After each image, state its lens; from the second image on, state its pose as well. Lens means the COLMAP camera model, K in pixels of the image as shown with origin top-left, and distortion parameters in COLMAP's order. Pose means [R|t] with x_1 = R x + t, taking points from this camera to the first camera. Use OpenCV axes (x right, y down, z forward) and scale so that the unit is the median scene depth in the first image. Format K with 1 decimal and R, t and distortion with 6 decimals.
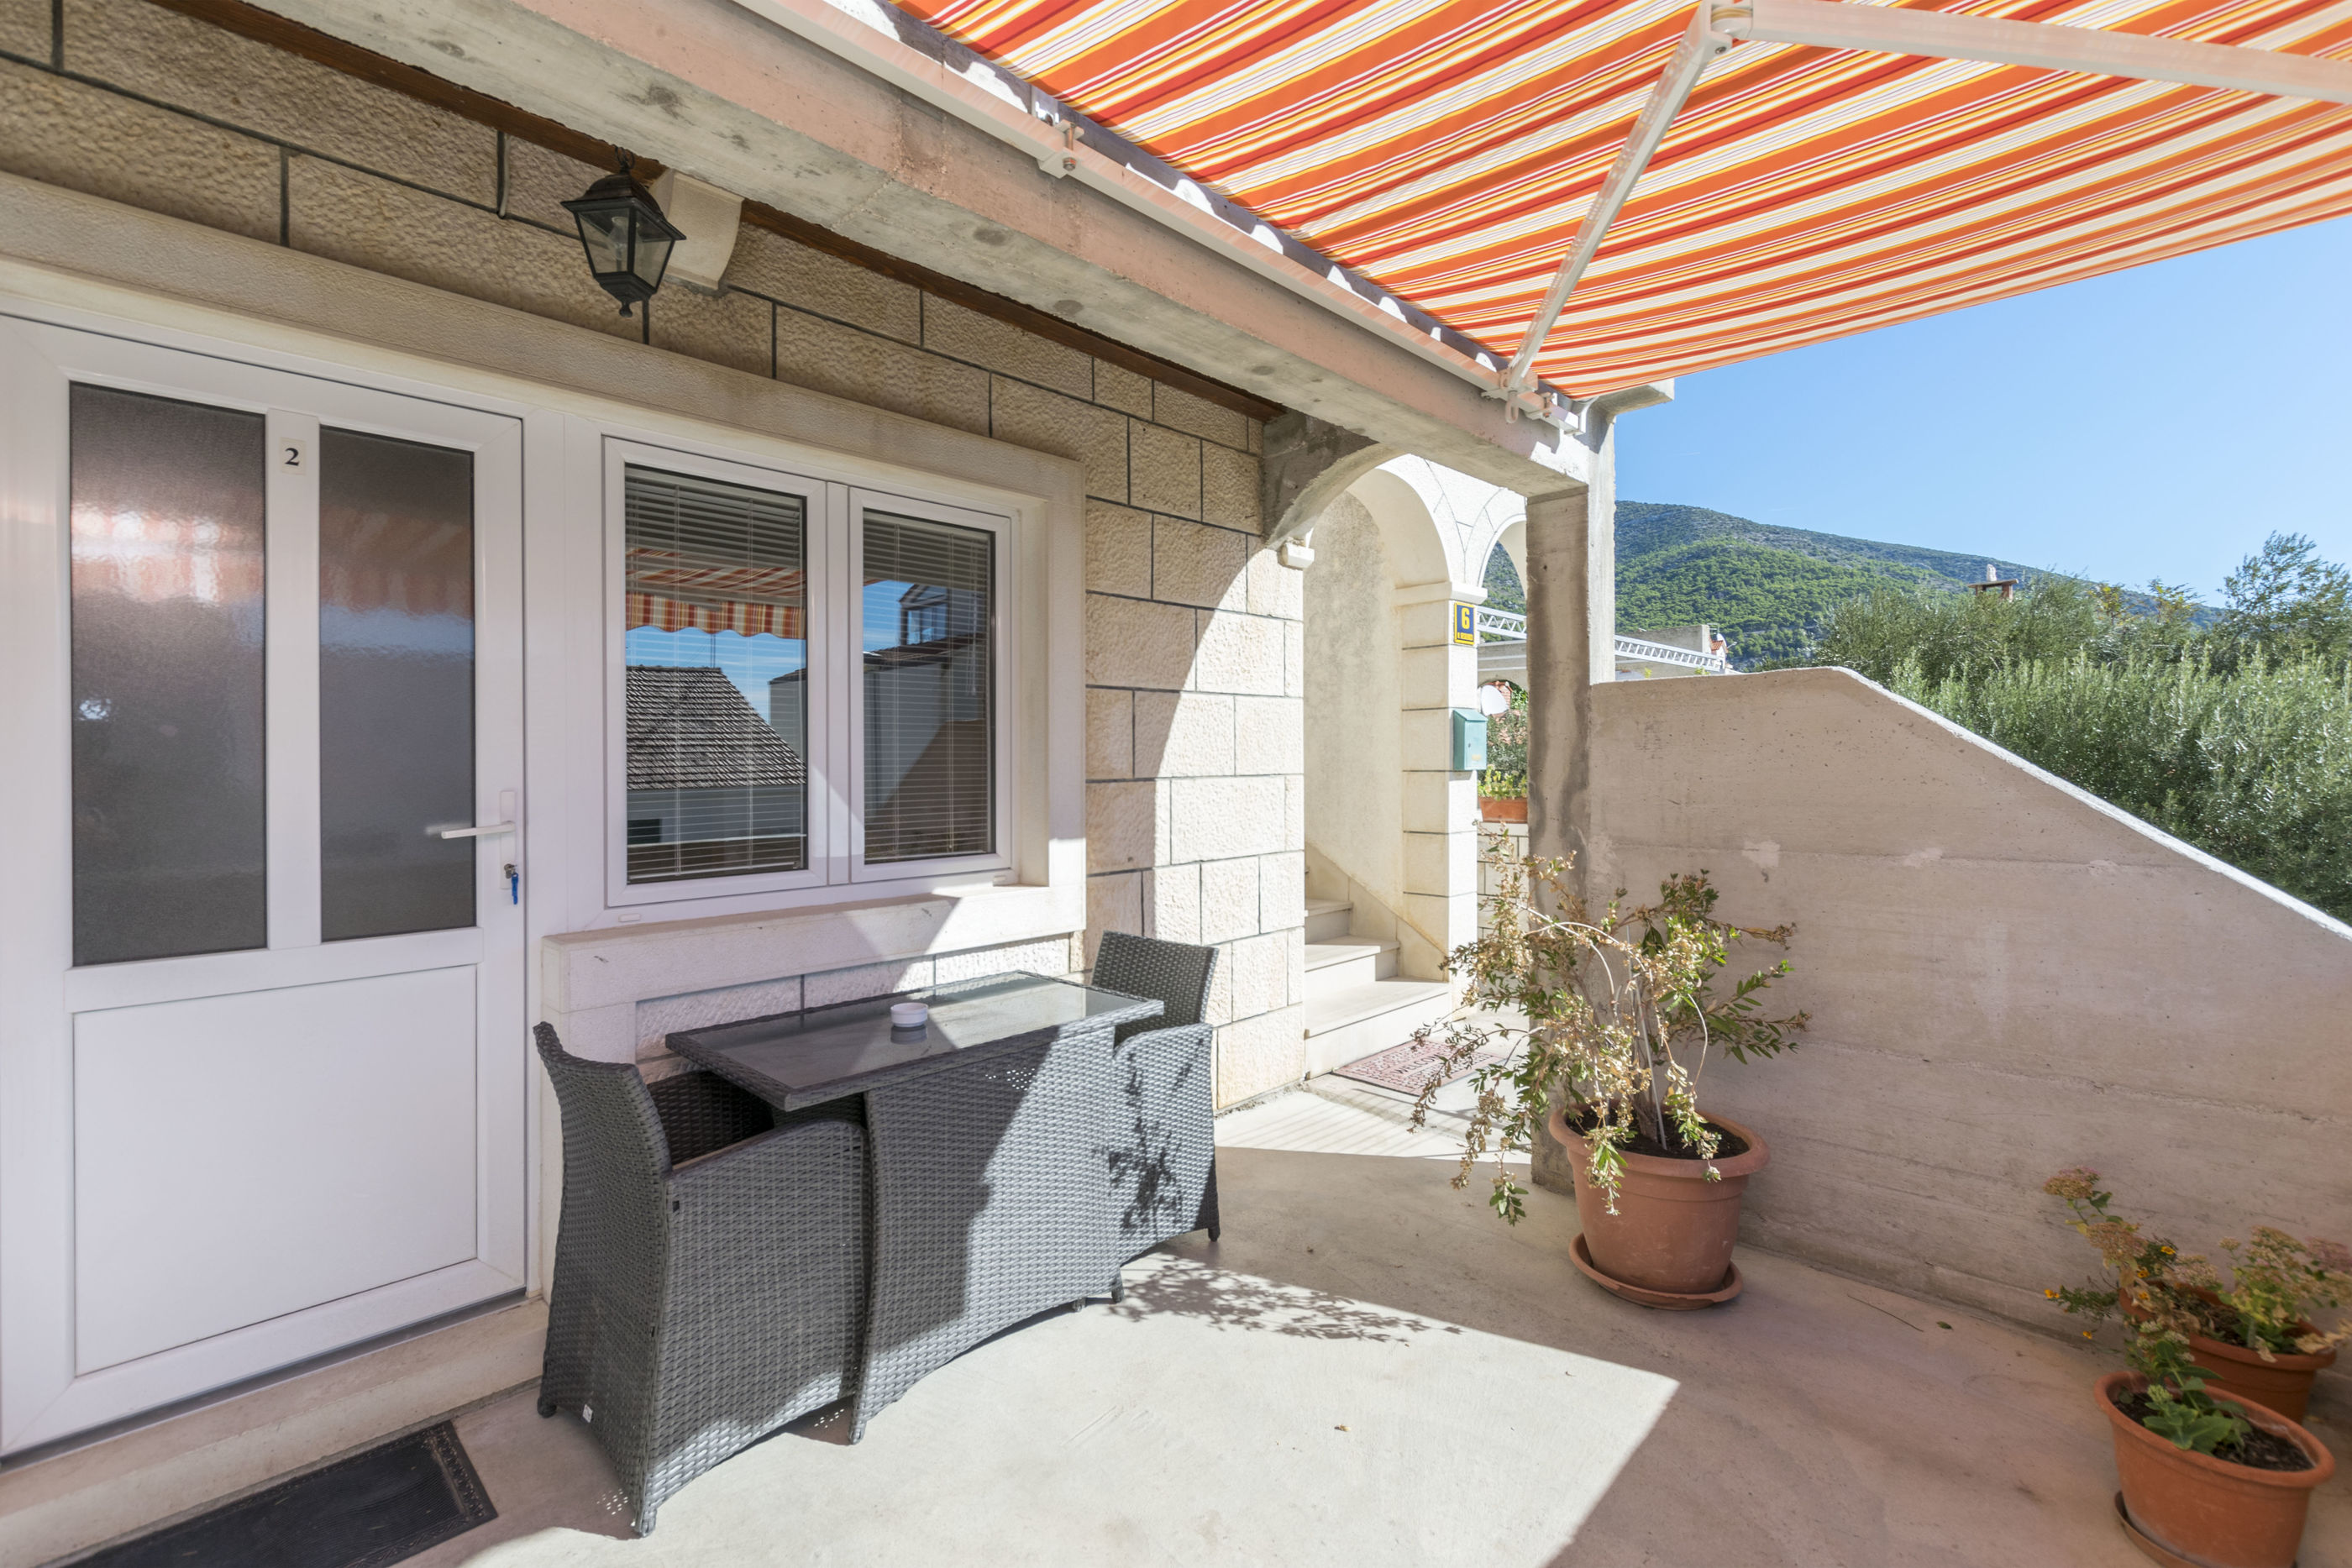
lens RADIAL K [[1019.9, 0, 1171.8], [0, 1019.9, 757.6], [0, 0, 1]] dist [0.009036, -0.000248]
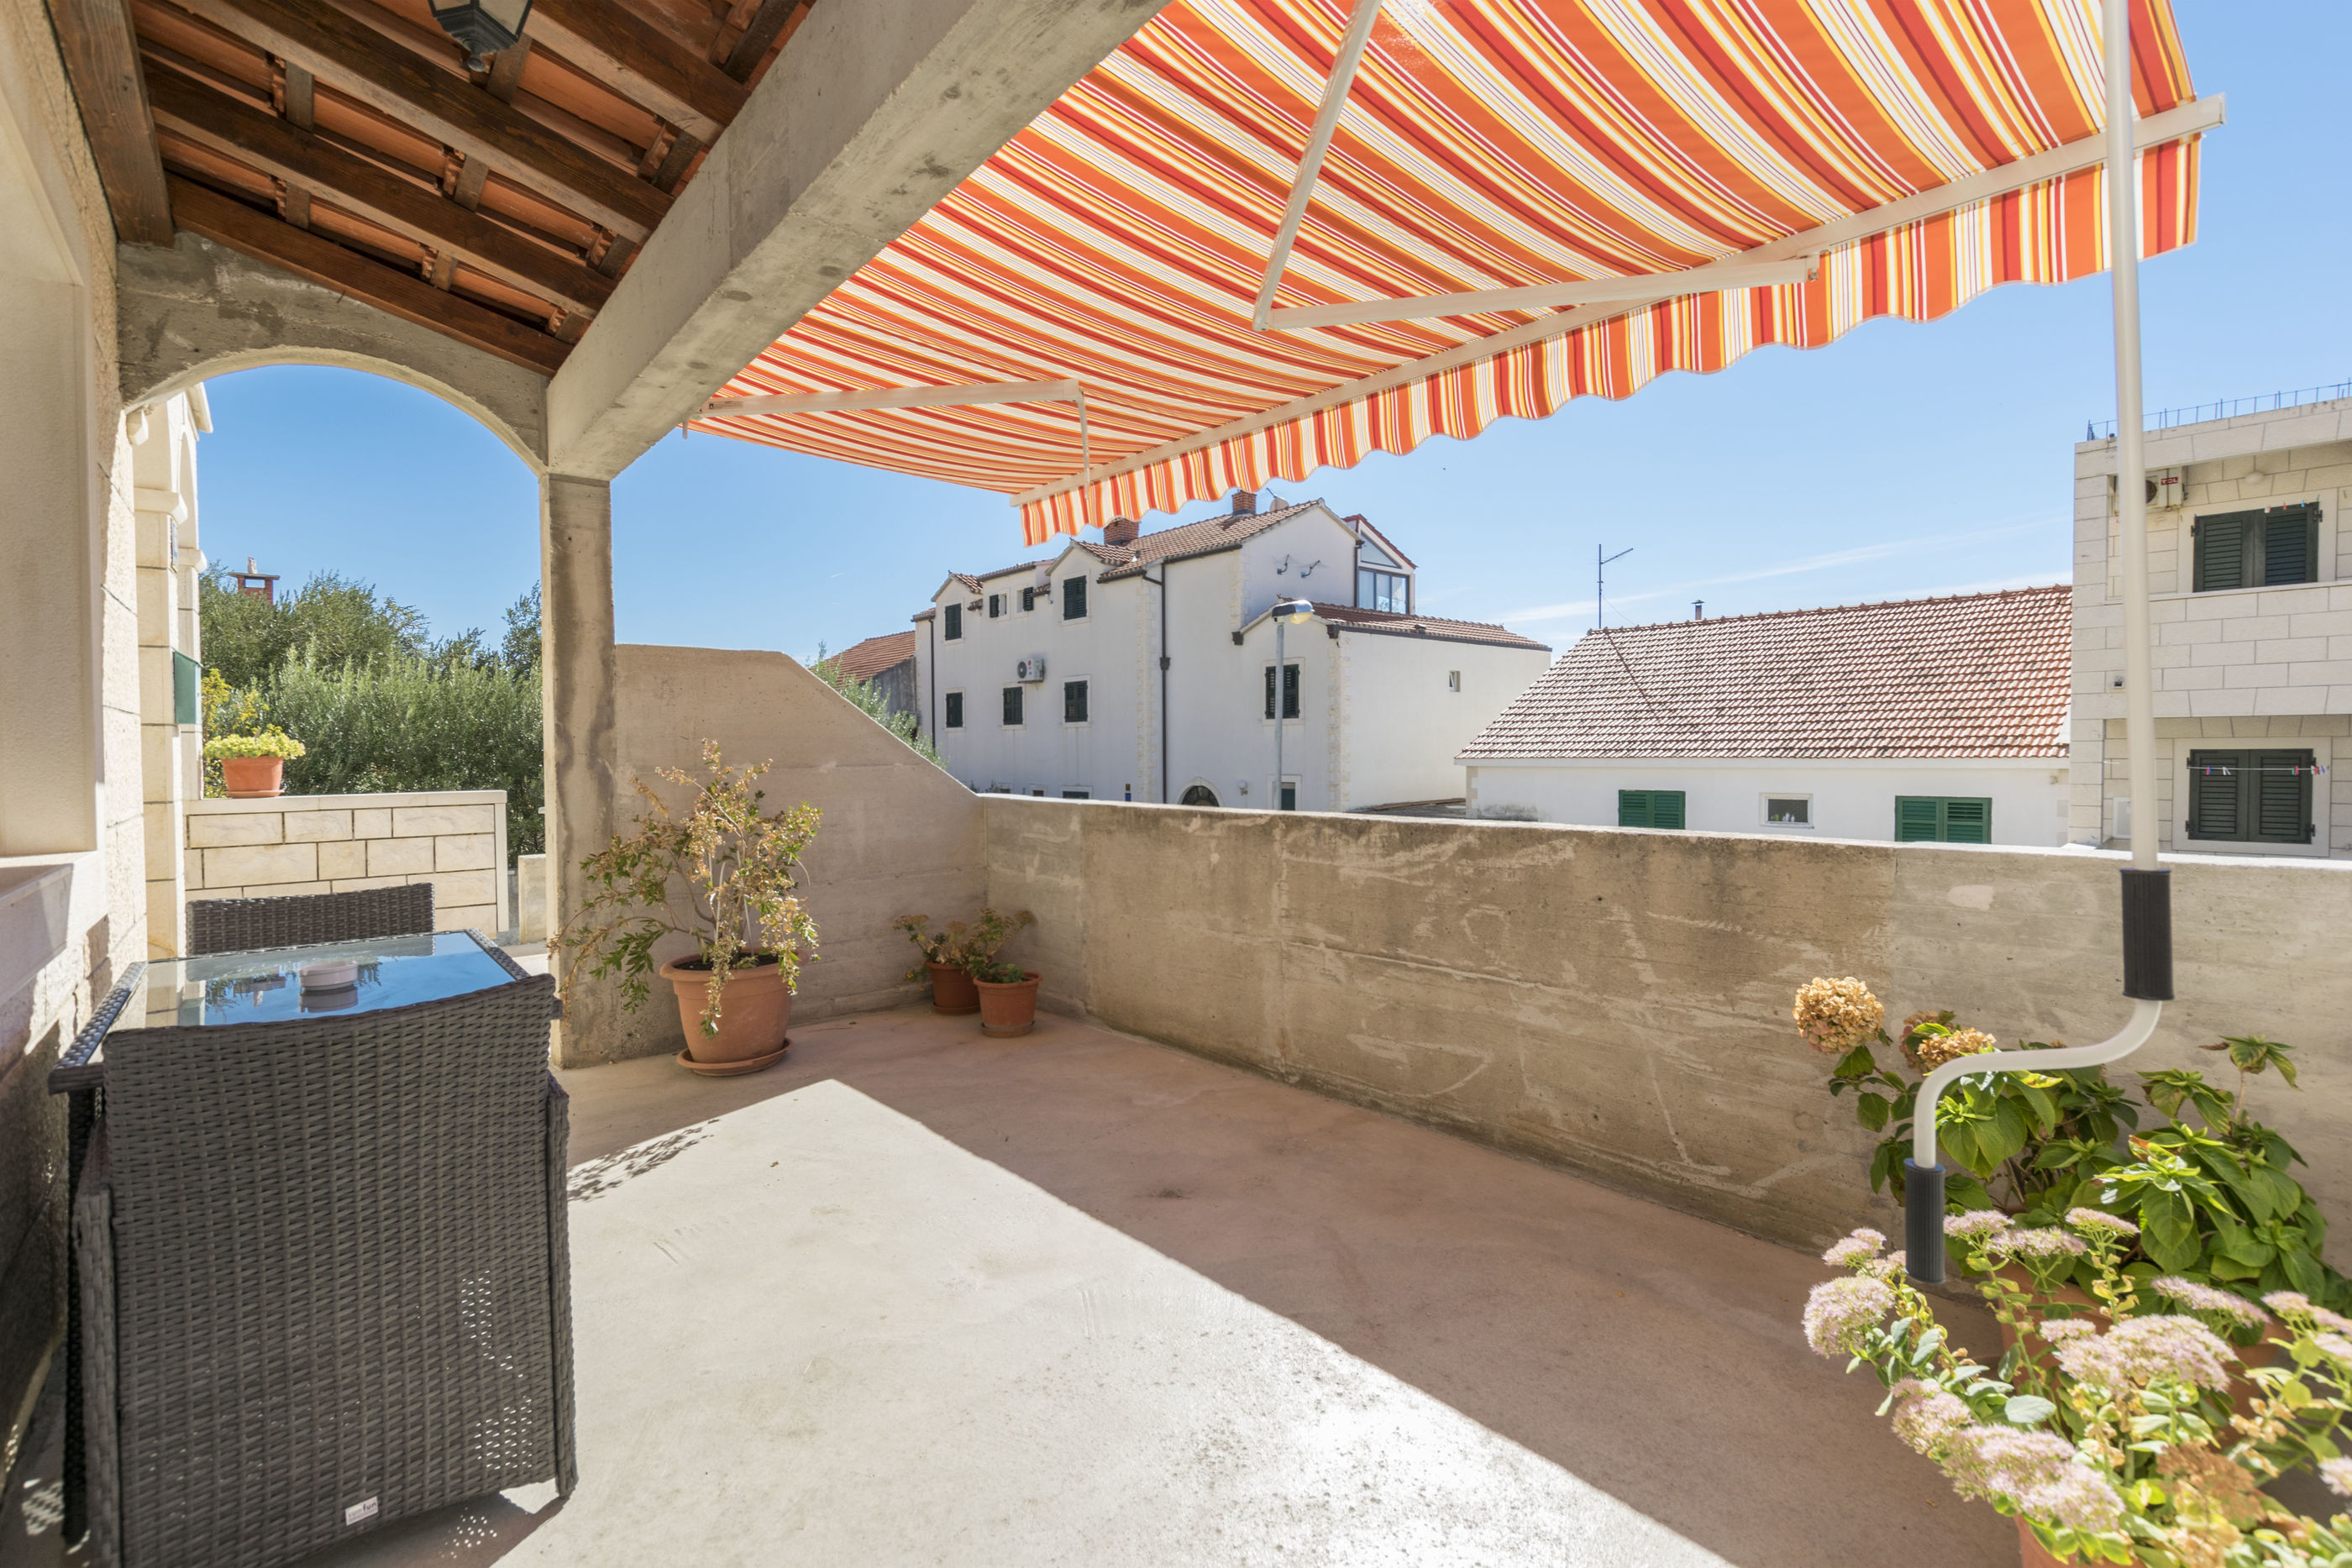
lens RADIAL K [[1019.9, 0, 1171.8], [0, 1019.9, 757.6], [0, 0, 1]] dist [0.009036, -0.000248]
pose [[0.079091, 0.000934, 0.996867, -0.954286], [0.004381, 0.999990, -0.001285, 0.087221], [-0.996858, 0.004469, 0.079086, 0.285977]]
